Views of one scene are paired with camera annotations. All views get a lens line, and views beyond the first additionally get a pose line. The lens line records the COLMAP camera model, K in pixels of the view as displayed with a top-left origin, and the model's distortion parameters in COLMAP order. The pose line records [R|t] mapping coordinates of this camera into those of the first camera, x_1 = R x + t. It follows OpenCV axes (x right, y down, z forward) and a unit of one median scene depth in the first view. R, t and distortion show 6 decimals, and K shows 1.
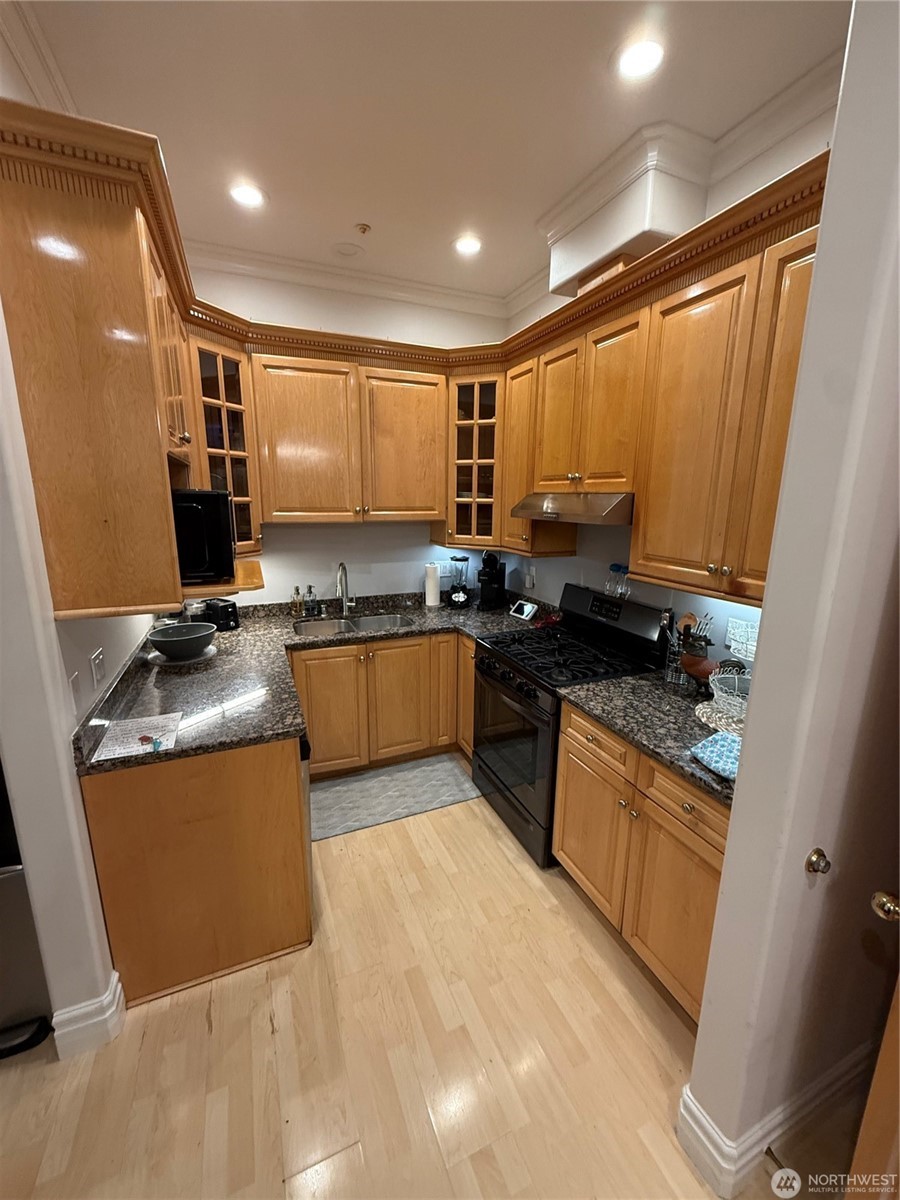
lens RADIAL K [[481.0, 0, 451.7], [0, 481.0, 600.7], [0, 0, 1]] dist [0.000365, 0.000235]
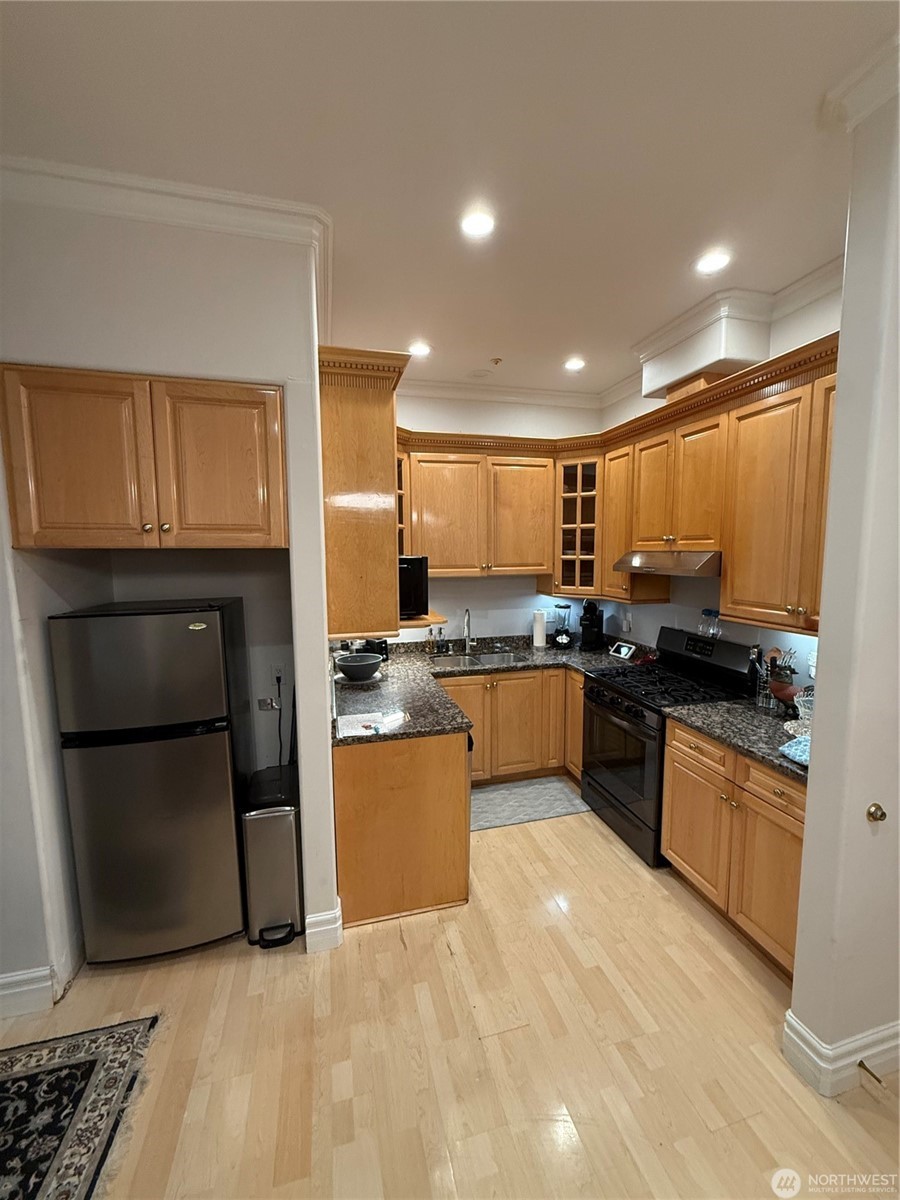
lens RADIAL K [[481.0, 0, 452.5], [0, 481.0, 598.9], [0, 0, 1]] dist [0.000365, 0.000235]
pose [[0.988961, -0.002095, -0.148162, -0.128306], [-0.014595, 0.993661, -0.111466, 0.049341], [0.147457, 0.112398, 0.982661, -0.321315]]
